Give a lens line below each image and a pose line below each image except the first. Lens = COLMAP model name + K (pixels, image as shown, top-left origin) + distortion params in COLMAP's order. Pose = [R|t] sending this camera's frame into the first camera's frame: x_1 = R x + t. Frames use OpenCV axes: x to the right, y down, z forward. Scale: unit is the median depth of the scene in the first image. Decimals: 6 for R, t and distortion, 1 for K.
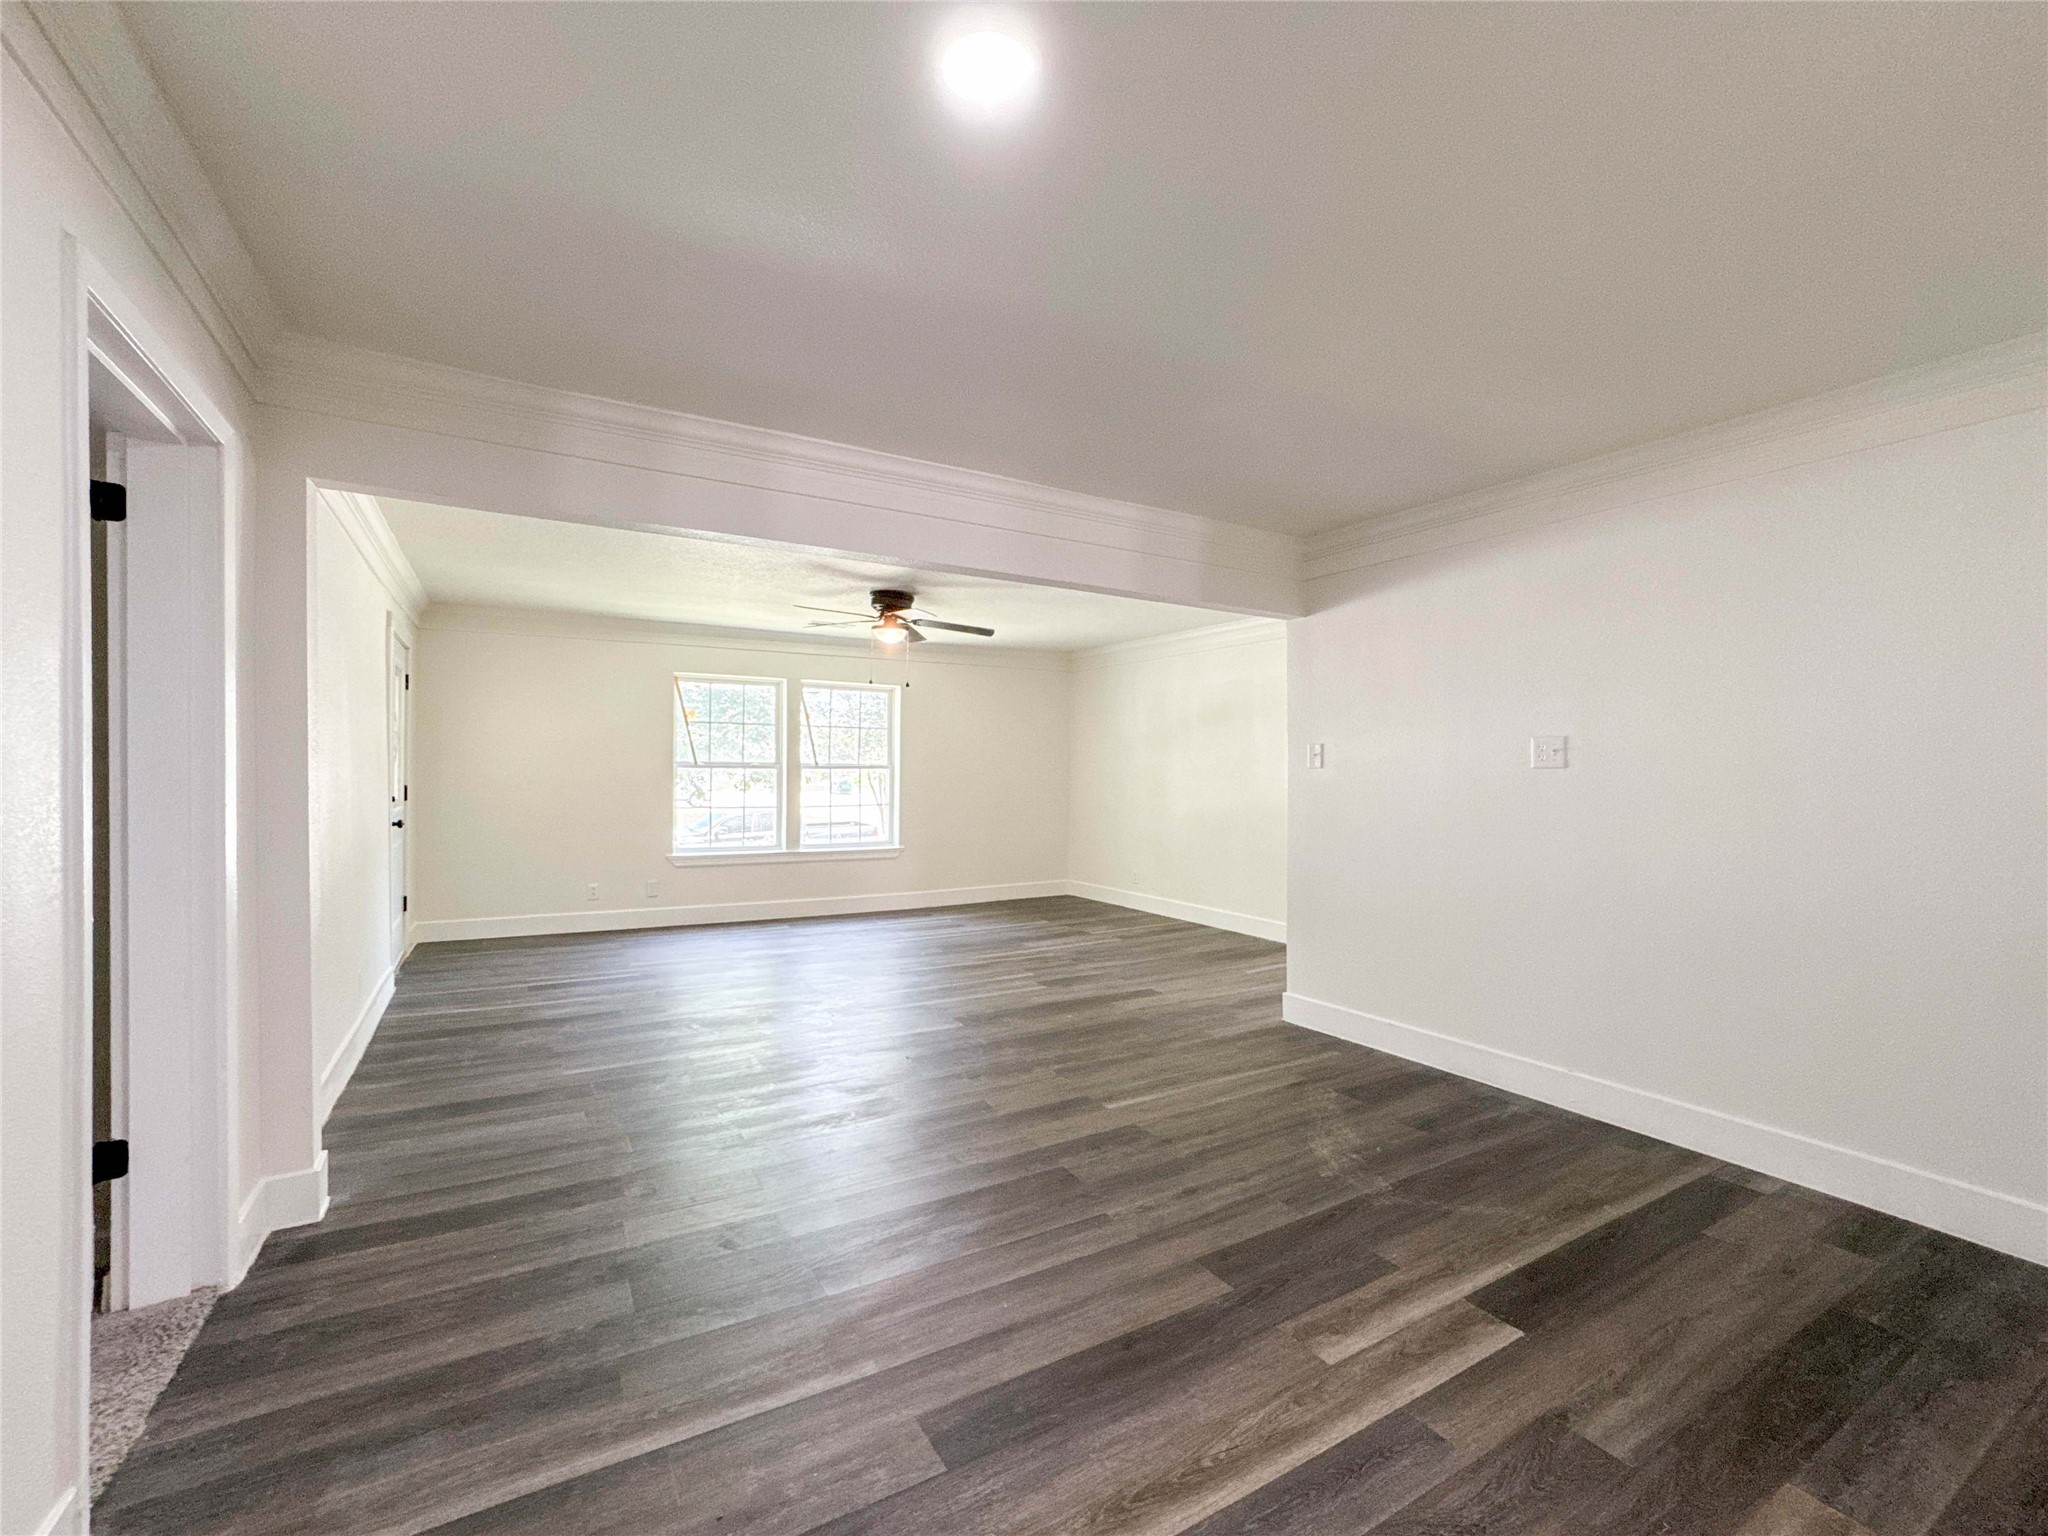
lens RADIAL K [[825.5, 0, 1024.0], [0, 825.5, 768.0], [0, 0, 1]] dist [-0.035420, 0.000121]
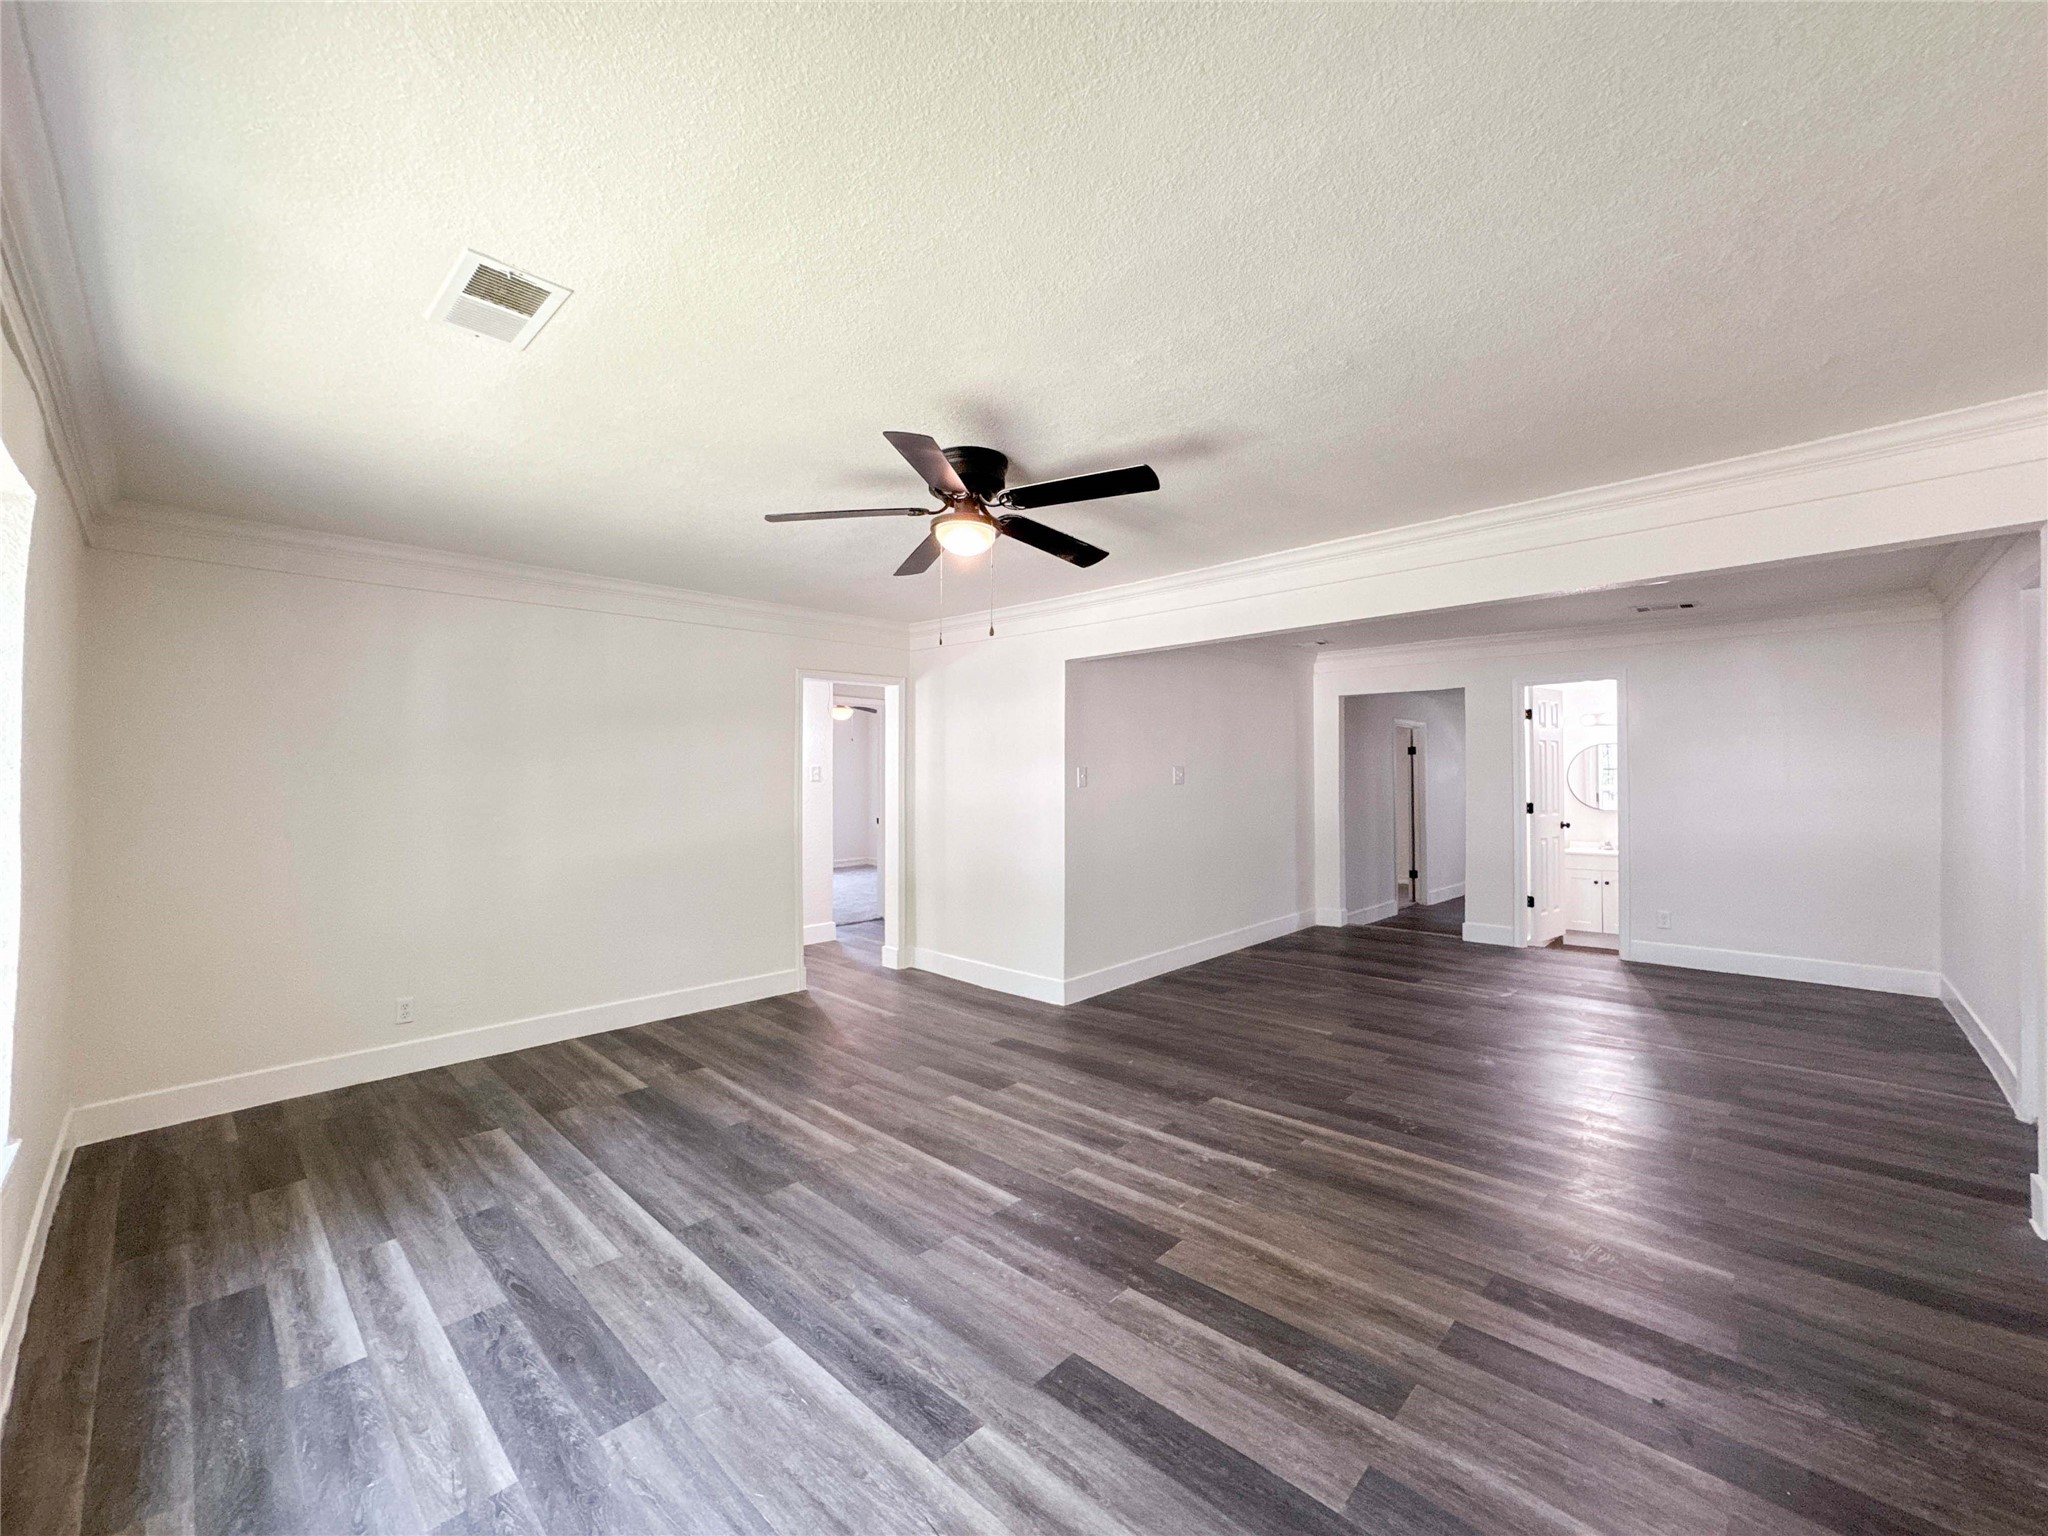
lens RADIAL K [[864.7, 0, 1036.3], [0, 864.7, 763.1], [0, 0, 1]] dist [-0.048959, 0.022442]
pose [[-0.269484, 0.003836, 0.962997, -0.729485], [0.005007, 0.999984, -0.002582, -0.027305], [-0.962992, 0.004126, -0.269499, 1.172575]]
